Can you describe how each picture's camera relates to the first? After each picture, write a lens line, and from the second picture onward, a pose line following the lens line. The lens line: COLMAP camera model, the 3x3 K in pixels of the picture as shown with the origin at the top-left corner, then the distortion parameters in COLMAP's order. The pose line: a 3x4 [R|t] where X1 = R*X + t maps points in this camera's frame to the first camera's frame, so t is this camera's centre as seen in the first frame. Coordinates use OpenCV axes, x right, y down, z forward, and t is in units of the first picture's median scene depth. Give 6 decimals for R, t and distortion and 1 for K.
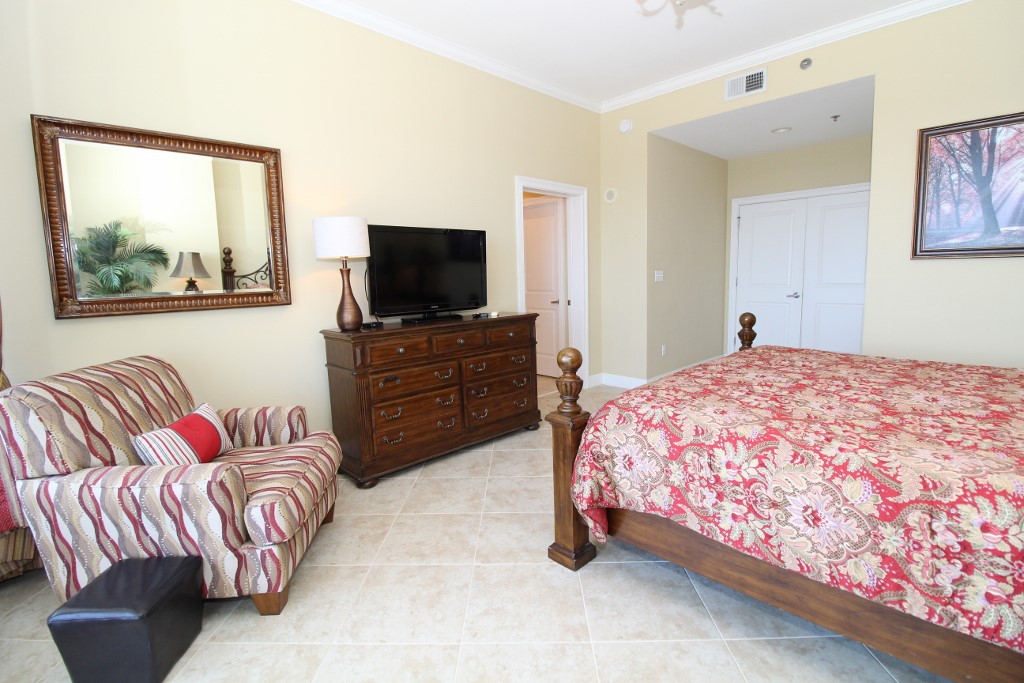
lens RADIAL K [[467.2, 0, 511.8], [0, 467.2, 335.2], [0, 0, 1]] dist [-0.008680, -0.002967]
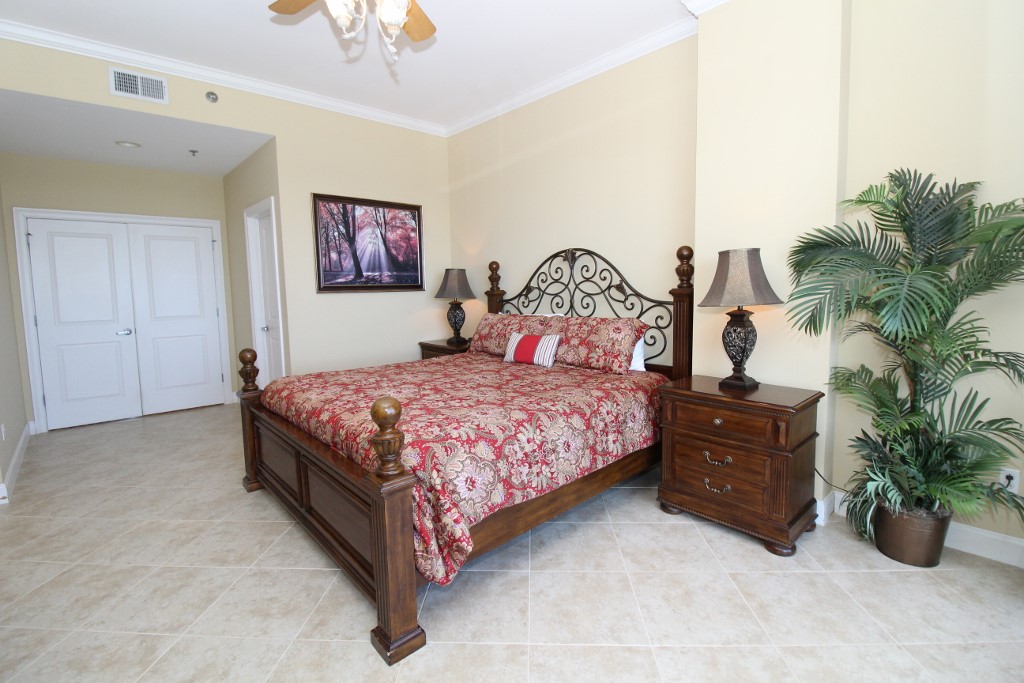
lens RADIAL K [[467.2, 0, 512.0], [0, 467.2, 337.1], [0, 0, 1]] dist [-0.008680, -0.002967]
pose [[0.042877, -0.085306, 0.995432, -0.833973], [0.148799, 0.985781, 0.078070, -0.133704], [-0.987937, 0.144772, 0.054960, 0.860041]]
